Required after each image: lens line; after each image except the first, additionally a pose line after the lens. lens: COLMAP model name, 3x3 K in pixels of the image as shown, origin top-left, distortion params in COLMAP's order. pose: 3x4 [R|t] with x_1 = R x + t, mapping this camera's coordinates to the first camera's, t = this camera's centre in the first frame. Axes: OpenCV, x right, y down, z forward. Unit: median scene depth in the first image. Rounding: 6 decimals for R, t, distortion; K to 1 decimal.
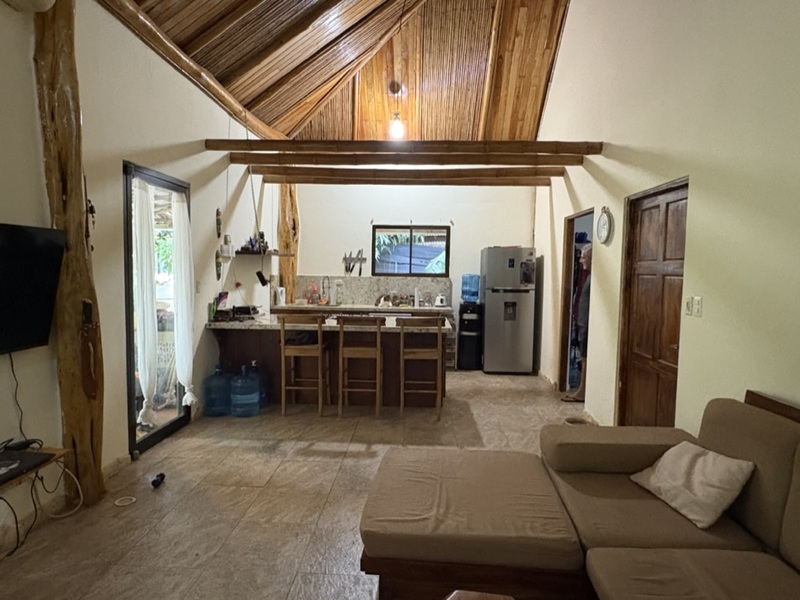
lens RADIAL K [[493.2, 0, 400.6], [0, 493.2, 303.9], [0, 0, 1]] dist [0.001149, -0.000618]
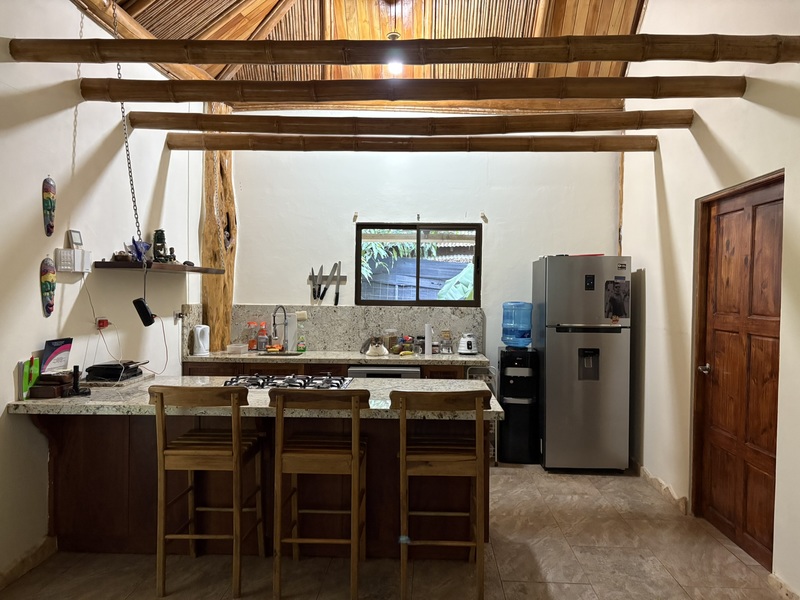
lens RADIAL K [[612.1, 0, 402.2], [0, 612.1, 302.4], [0, 0, 1]] dist [0.070163, -0.012854]
pose [[0.999978, -0.005486, -0.003686, 0.004361], [0.005264, 0.998311, -0.057850, -0.020809], [0.003997, 0.057829, 0.998318, 0.316954]]
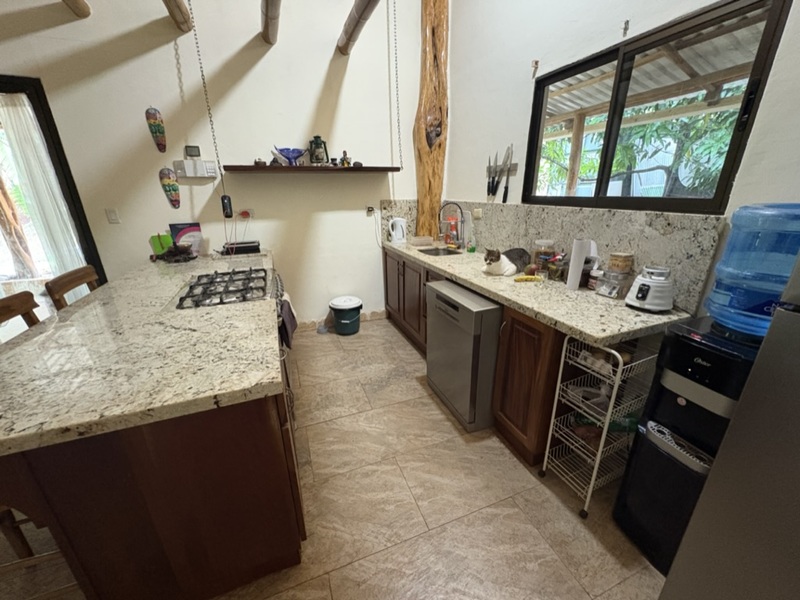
lens RADIAL K [[314.4, 0, 400.6], [0, 314.4, 303.2], [0, 0, 1]] dist [0.001423, -0.000188]
pose [[0.394356, 0.292964, -0.871008, 0.257202], [-0.051343, 0.953365, 0.297419, -0.065777], [0.917522, -0.072569, 0.391007, 1.029696]]
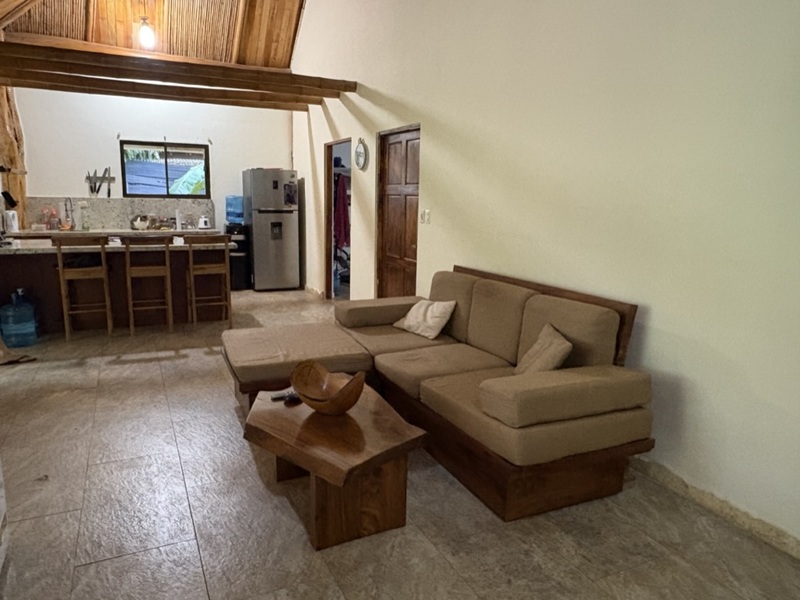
lens RADIAL K [[558.3, 0, 397.7], [0, 558.3, 308.0], [0, 0, 1]] dist [-0.003581, -0.000858]
pose [[0.883400, -0.090267, 0.459844, -0.139345], [0.027233, 0.989503, 0.141922, 0.018820], [-0.467828, -0.112851, 0.876585, -0.233832]]
